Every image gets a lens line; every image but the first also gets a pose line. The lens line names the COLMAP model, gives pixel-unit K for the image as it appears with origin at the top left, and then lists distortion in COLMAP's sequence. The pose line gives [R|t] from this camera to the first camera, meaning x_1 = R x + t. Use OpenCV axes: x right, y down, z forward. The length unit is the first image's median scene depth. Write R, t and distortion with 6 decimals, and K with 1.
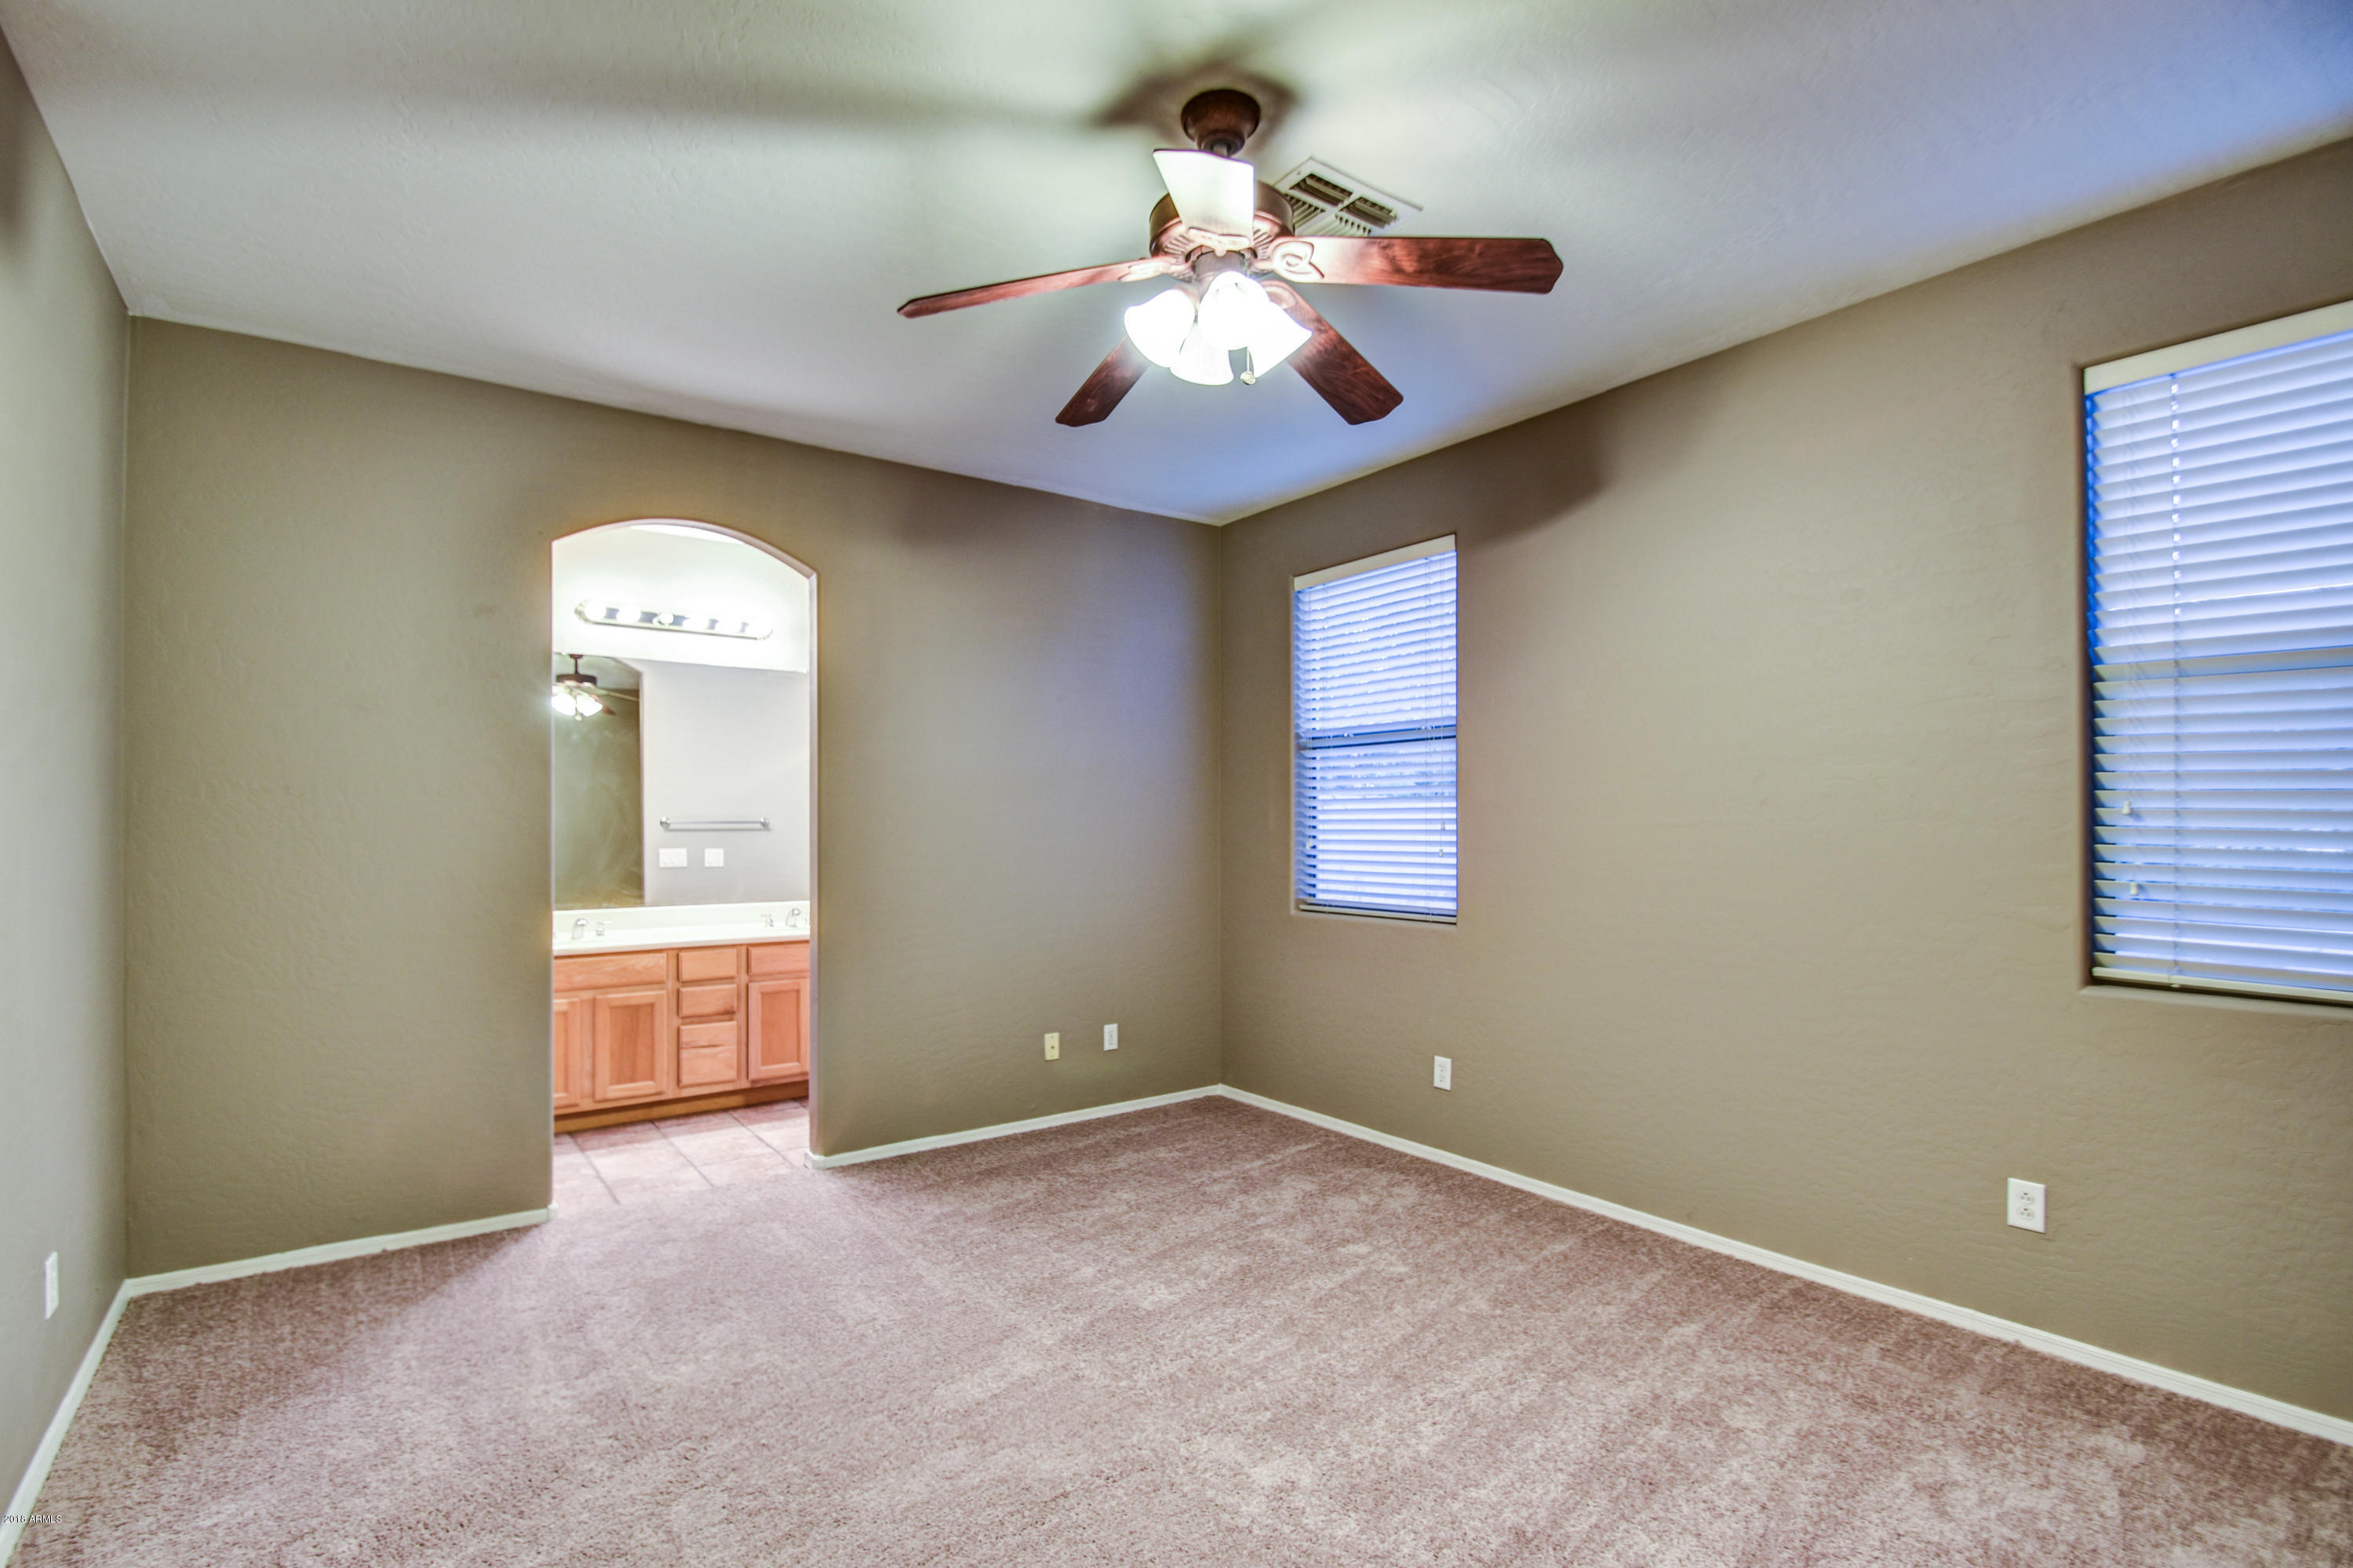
lens RADIAL K [[1074.0, 0, 1132.9], [0, 1074.0, 817.8], [0, 0, 1]] dist [0.013543, -0.016918]
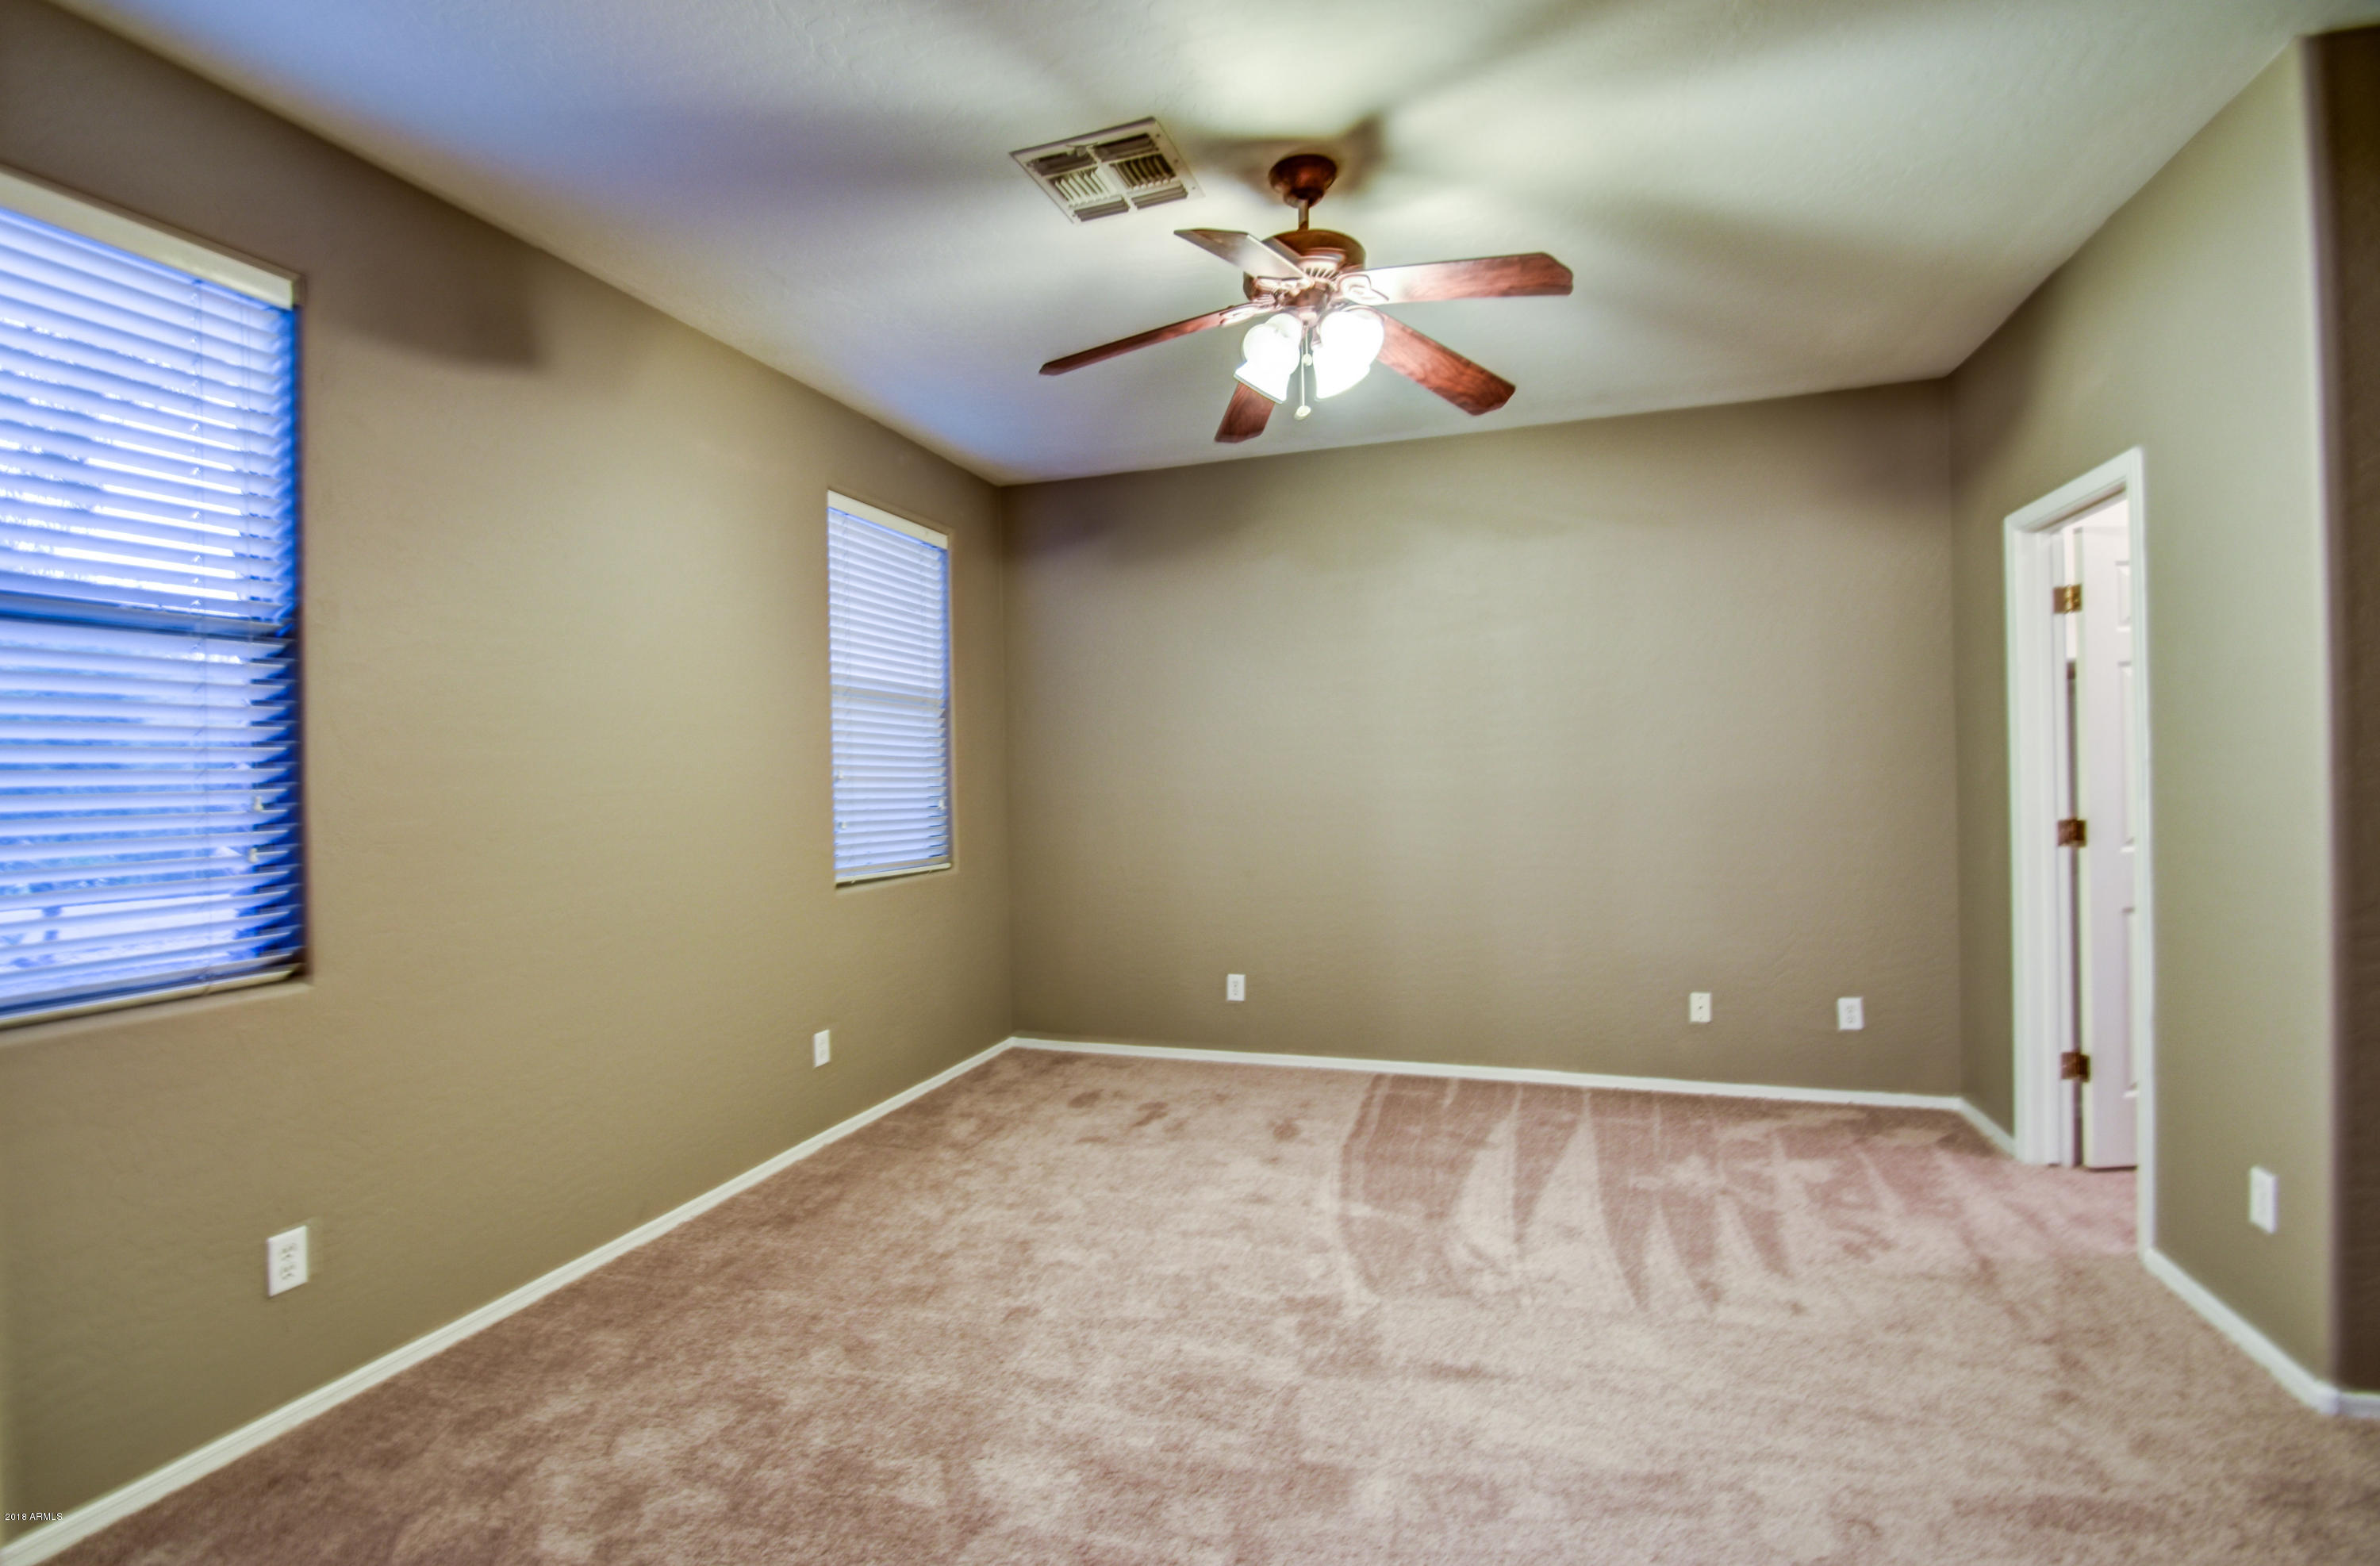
lens RADIAL K [[1104.3, 0, 1141.5], [0, 1104.3, 774.5], [0, 0, 1]] dist [-0.000952, -0.000197]
pose [[-0.570840, 0.012083, 0.820973, -0.423986], [0.017472, 0.999844, -0.002568, 0.001544], [-0.820876, 0.012878, -0.570962, 0.976567]]
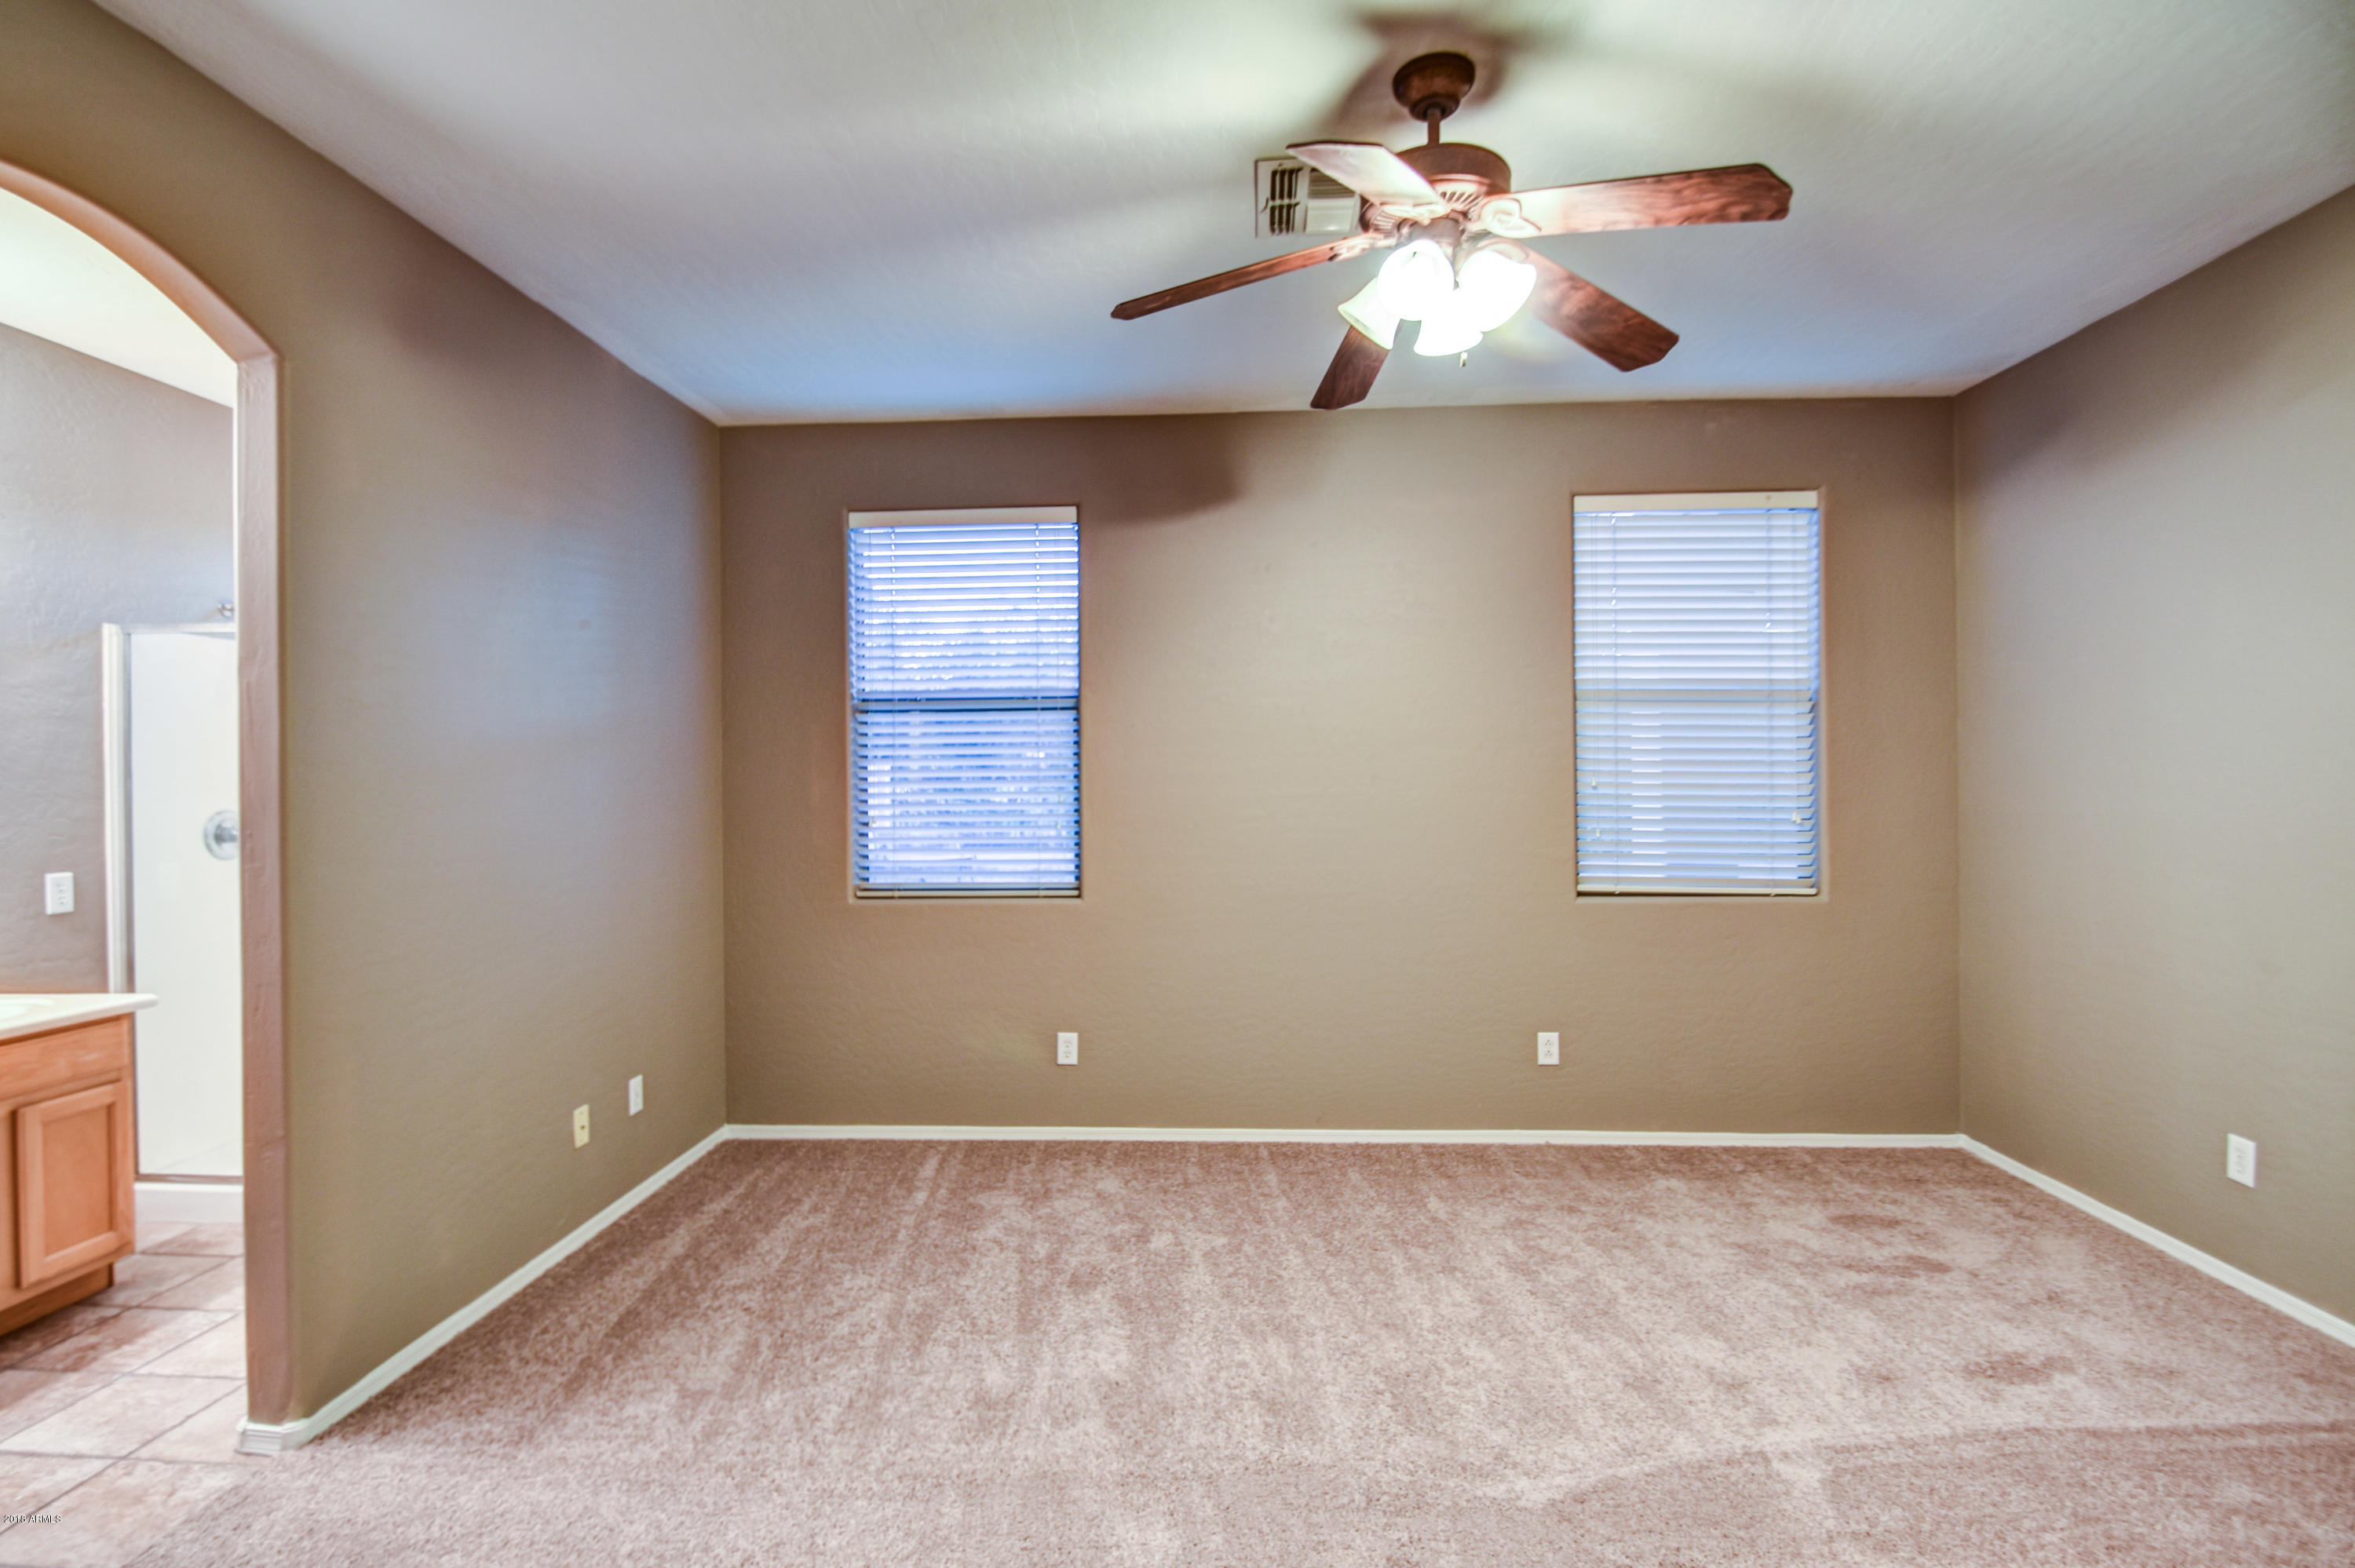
lens RADIAL K [[1085.6, 0, 1161.2], [0, 1085.6, 777.2], [0, 0, 1]] dist [0.002515, -0.009737]
pose [[0.625037, -0.002552, 0.780591, -0.444405], [0.004645, 0.999989, -0.000450, -0.011502], [-0.780581, 0.003907, 0.625043, 0.312307]]
